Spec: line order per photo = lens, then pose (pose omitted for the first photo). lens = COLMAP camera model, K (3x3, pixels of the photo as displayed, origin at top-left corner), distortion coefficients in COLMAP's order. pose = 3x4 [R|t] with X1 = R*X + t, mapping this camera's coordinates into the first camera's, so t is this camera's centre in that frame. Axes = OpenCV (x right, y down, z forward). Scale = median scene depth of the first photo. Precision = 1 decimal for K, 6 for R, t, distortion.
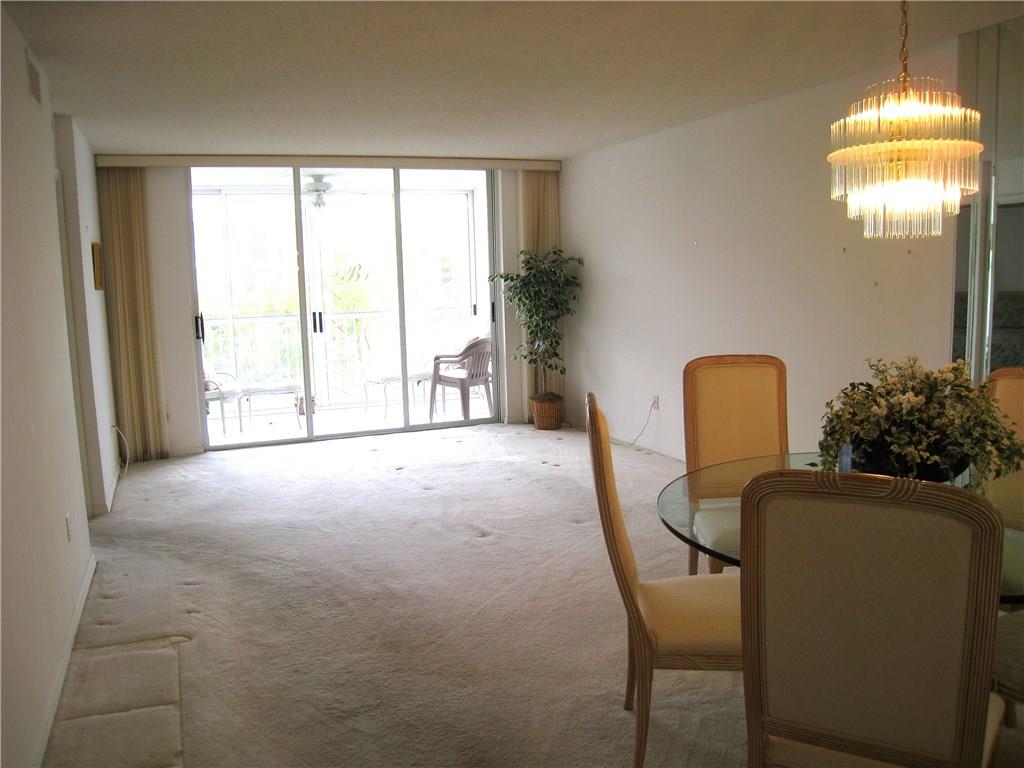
lens RADIAL K [[850.2, 0, 518.6], [0, 850.2, 385.1], [0, 0, 1]] dist [-0.143306, 0.083647]
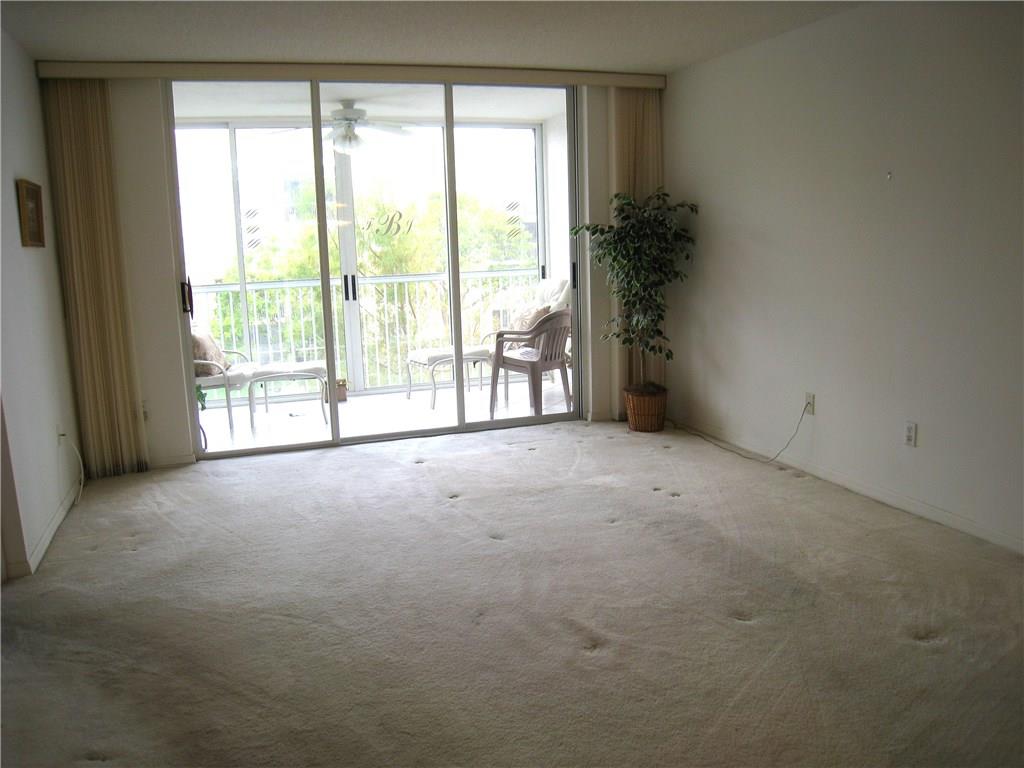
lens RADIAL K [[850.2, 0, 507.1], [0, 850.2, 386.6], [0, 0, 1]] dist [-0.143306, 0.083647]
pose [[0.997649, 0.008207, -0.068035, -0.042180], [-0.004993, 0.998869, 0.047279, -0.024704], [0.068346, -0.046828, 0.996562, 0.259484]]
